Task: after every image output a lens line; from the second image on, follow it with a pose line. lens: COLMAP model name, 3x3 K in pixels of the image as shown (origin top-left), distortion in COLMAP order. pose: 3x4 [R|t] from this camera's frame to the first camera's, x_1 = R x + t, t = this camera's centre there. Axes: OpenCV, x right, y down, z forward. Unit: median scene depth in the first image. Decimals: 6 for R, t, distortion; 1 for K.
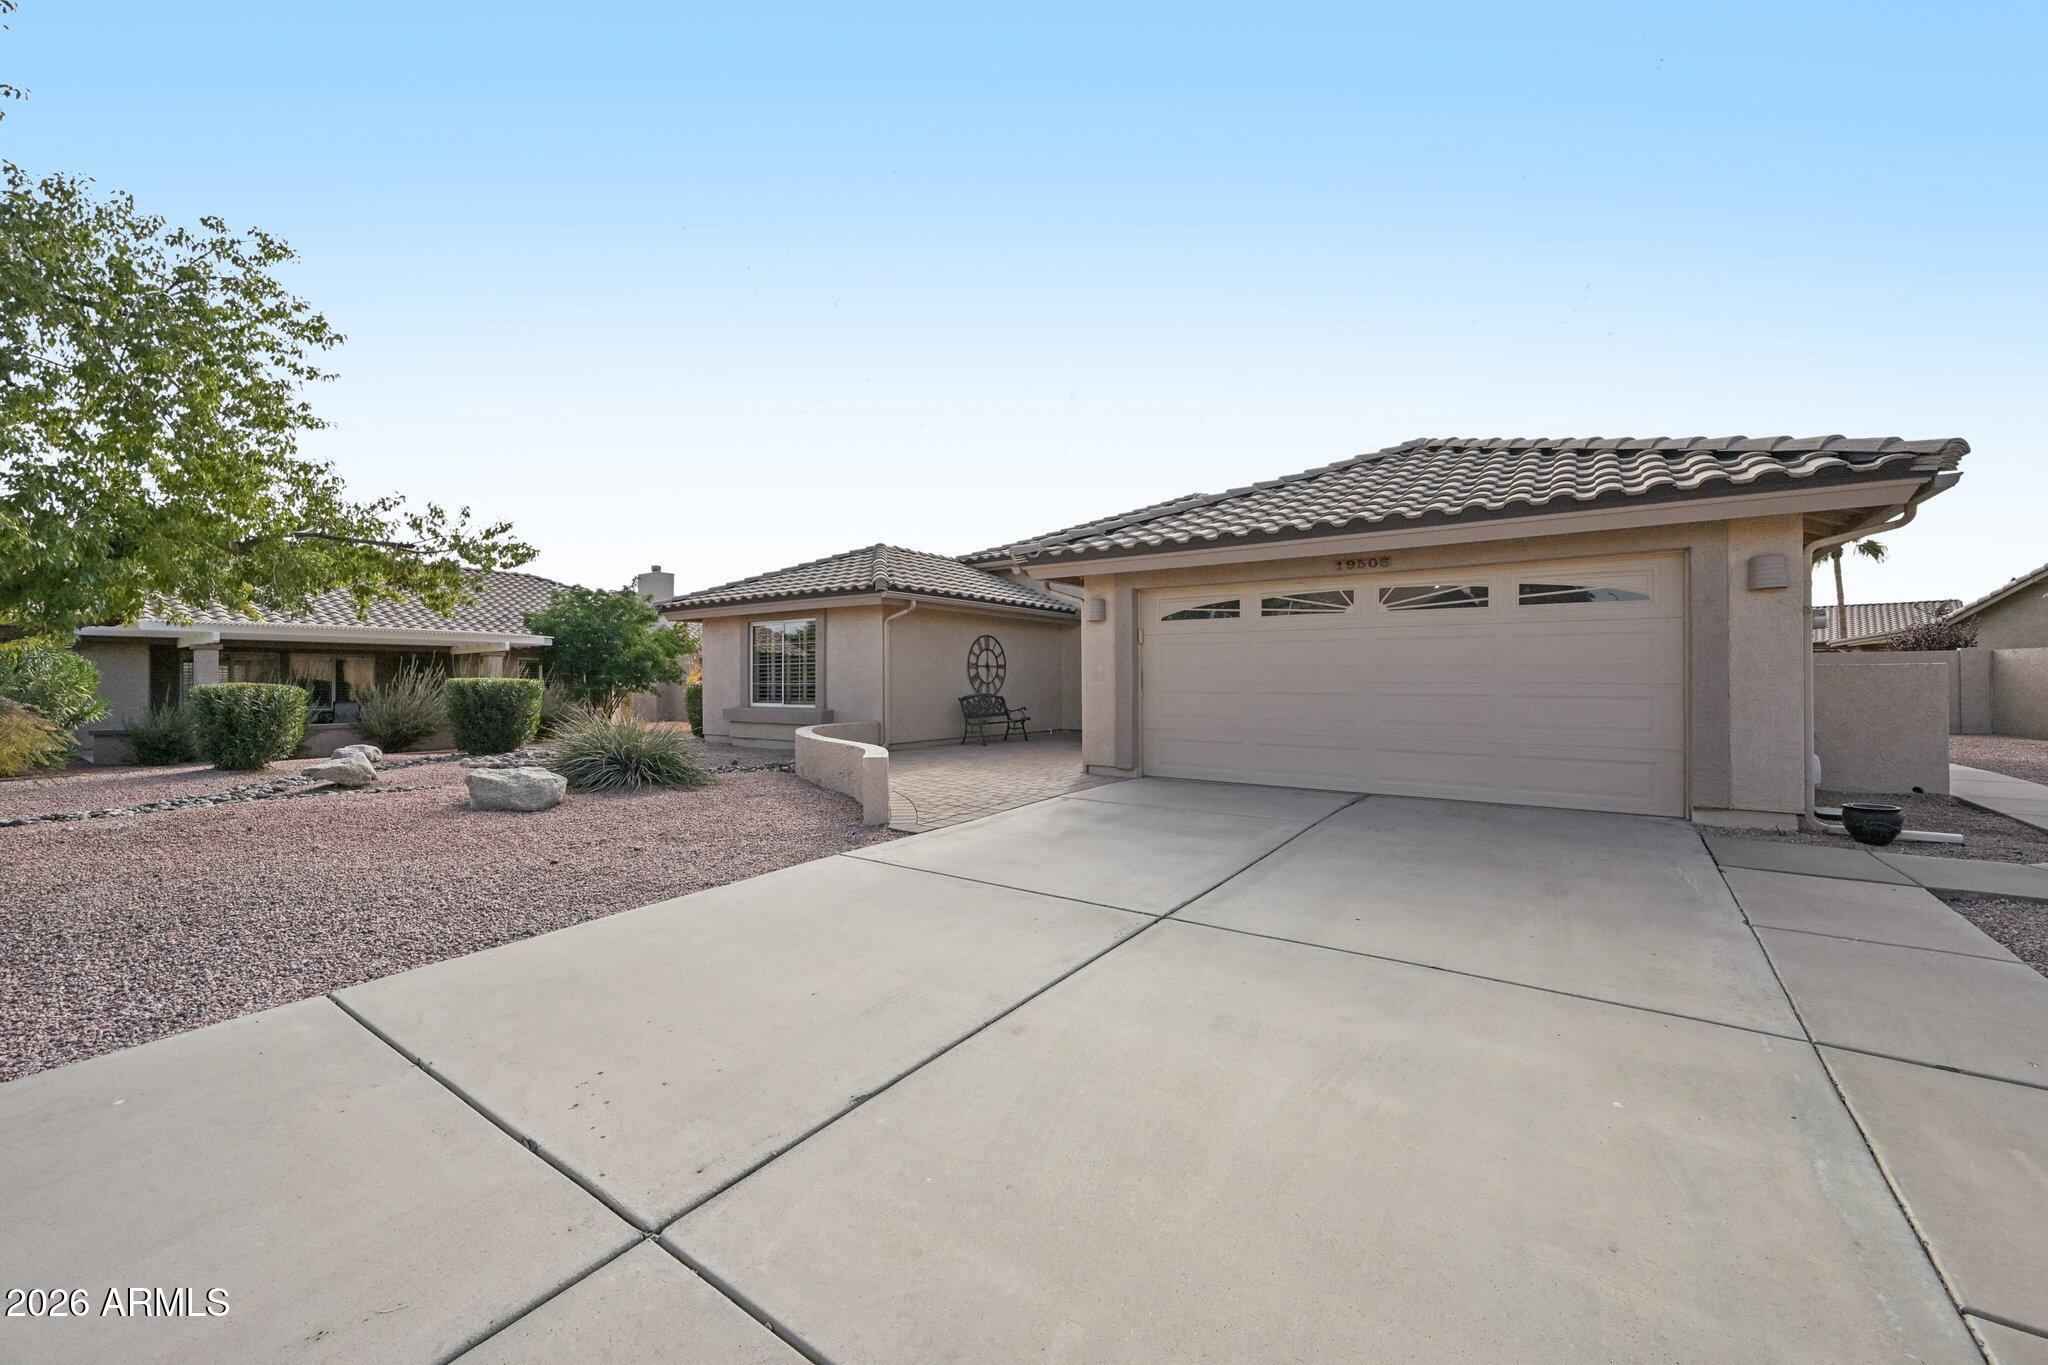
lens RADIAL K [[814.4, 0, 1018.0], [0, 814.4, 677.1], [0, 0, 1]] dist [-0.000348, -0.000014]
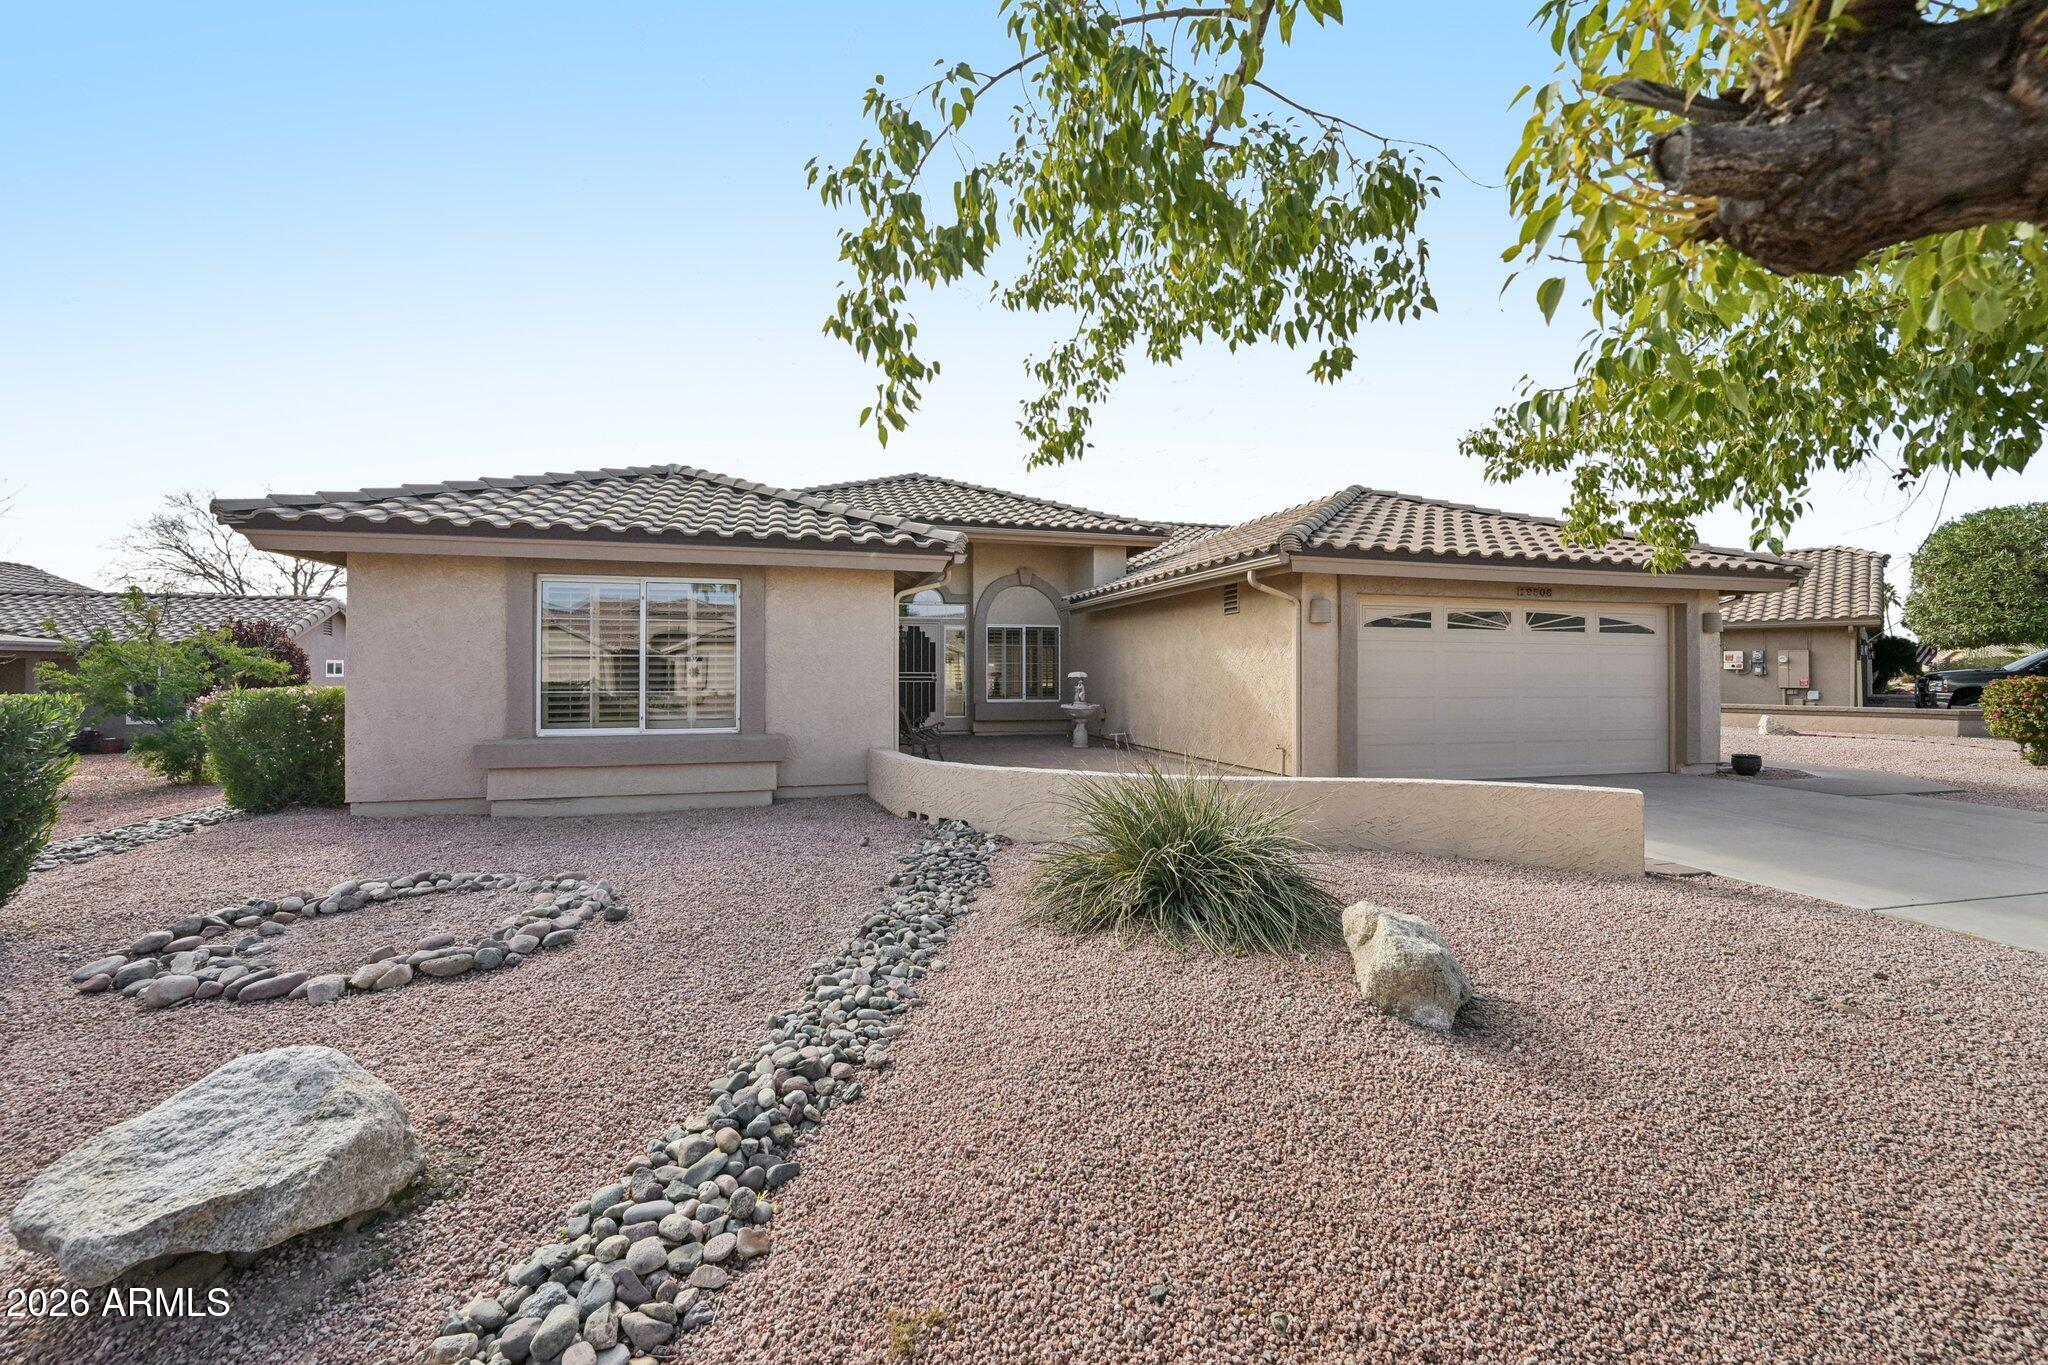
lens RADIAL K [[814.4, 0, 1010.7], [0, 814.4, 684.4], [0, 0, 1]] dist [-0.000348, -0.000014]
pose [[0.626309, 0.009002, 0.779523, -0.926306], [-0.000971, 0.999942, -0.010768, 0.014216], [-0.779574, 0.005987, 0.626281, 0.754380]]
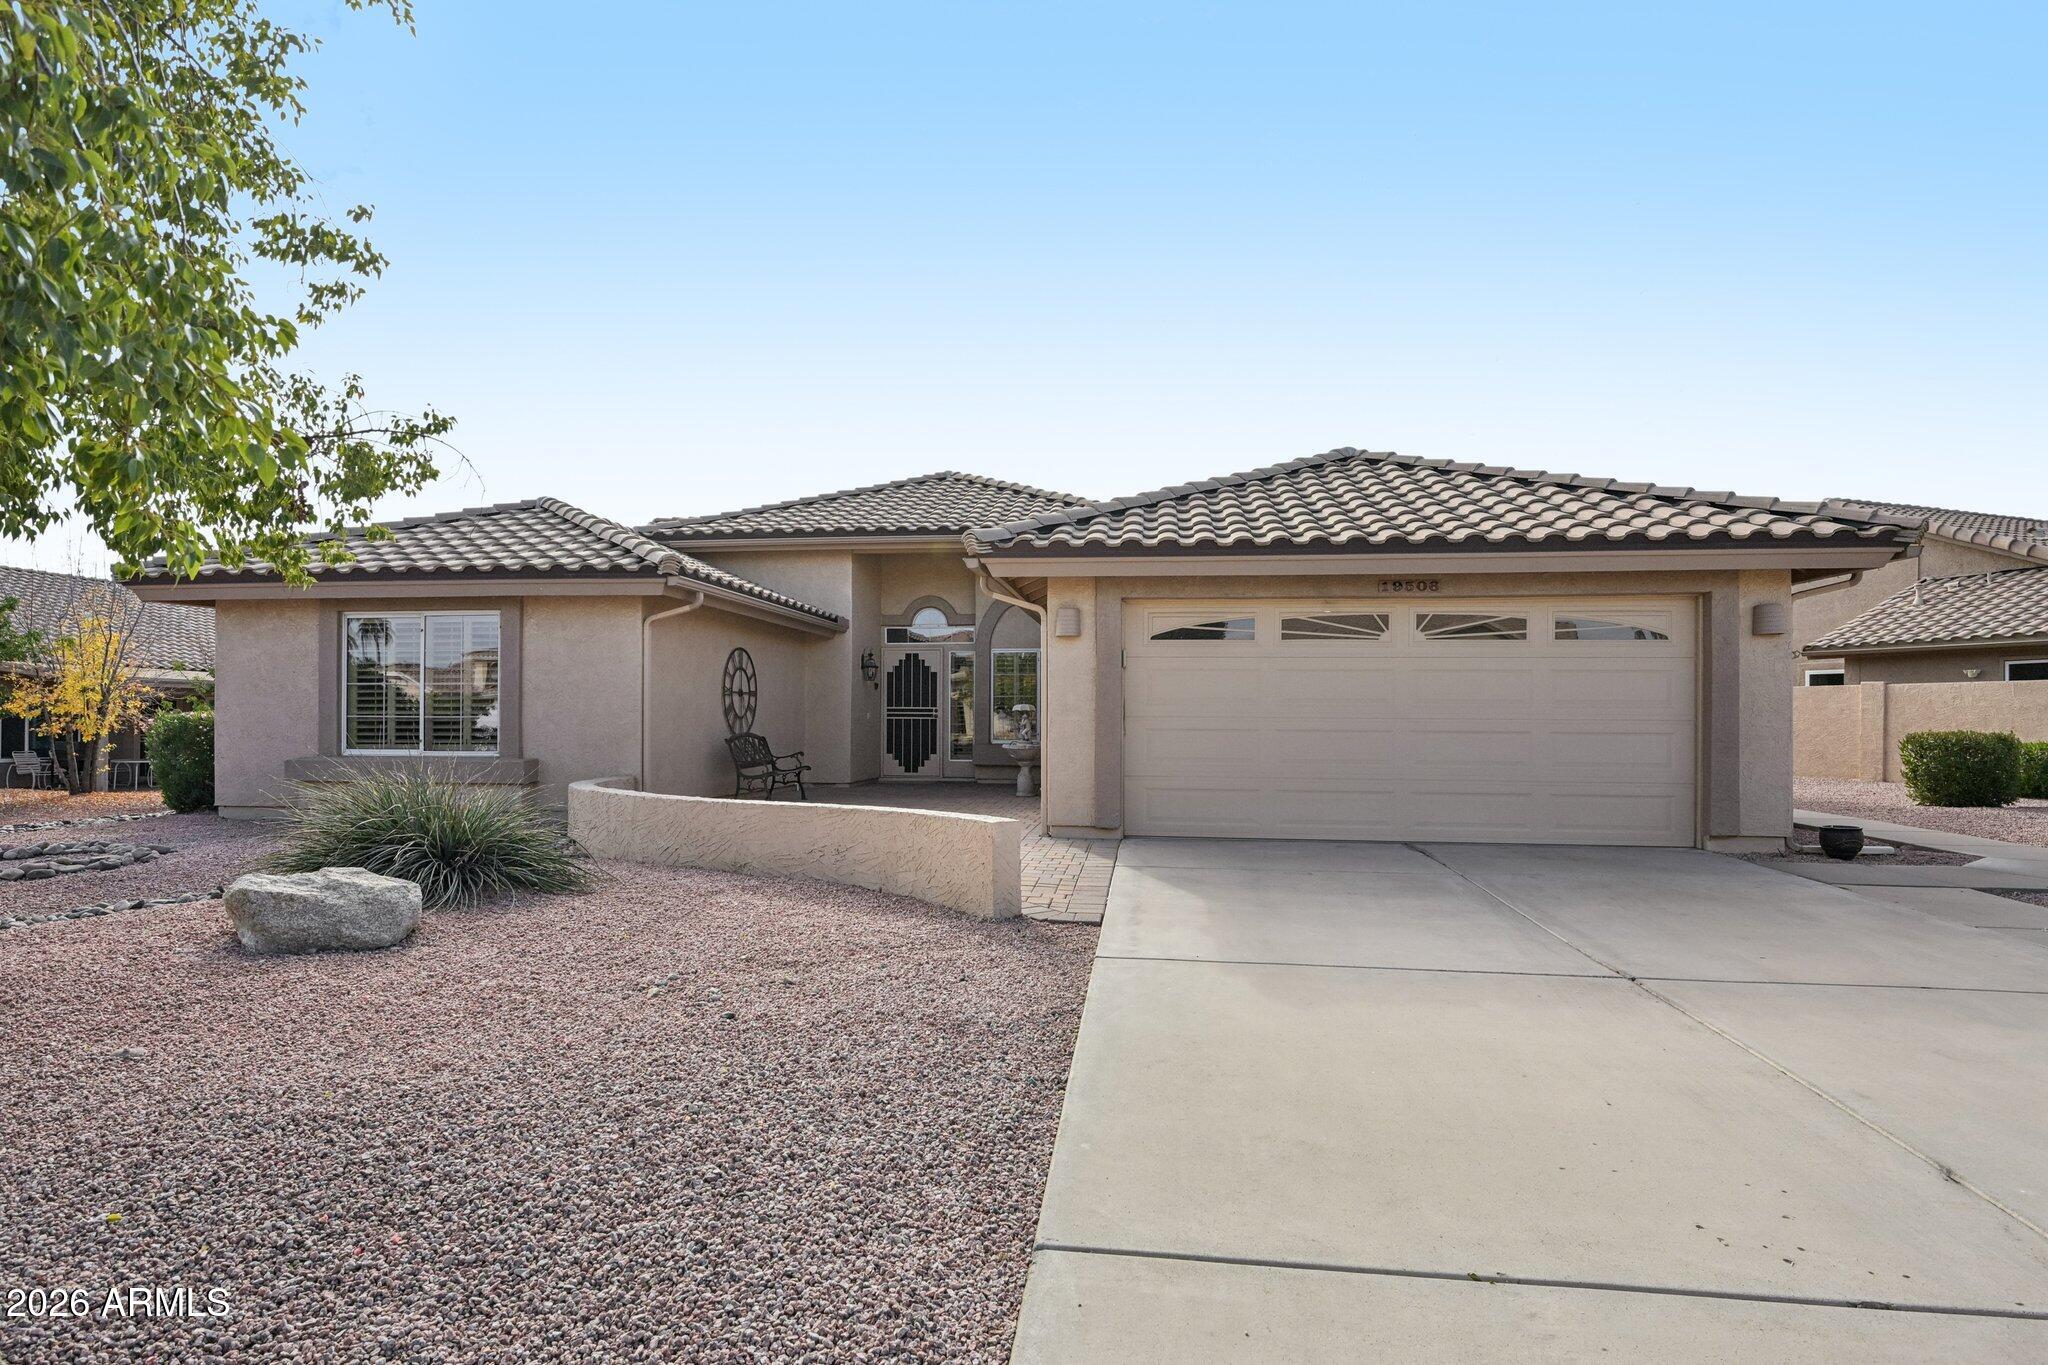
lens RADIAL K [[1100.3, 0, 1021.5], [0, 1100.3, 700.1], [0, 0, 1]] dist [0.000881, 0.000969]
pose [[0.877165, 0.012844, 0.480017, -0.478081], [-0.007713, 0.999890, -0.012660, 0.004816], [-0.480127, 0.007403, 0.877168, 0.123616]]
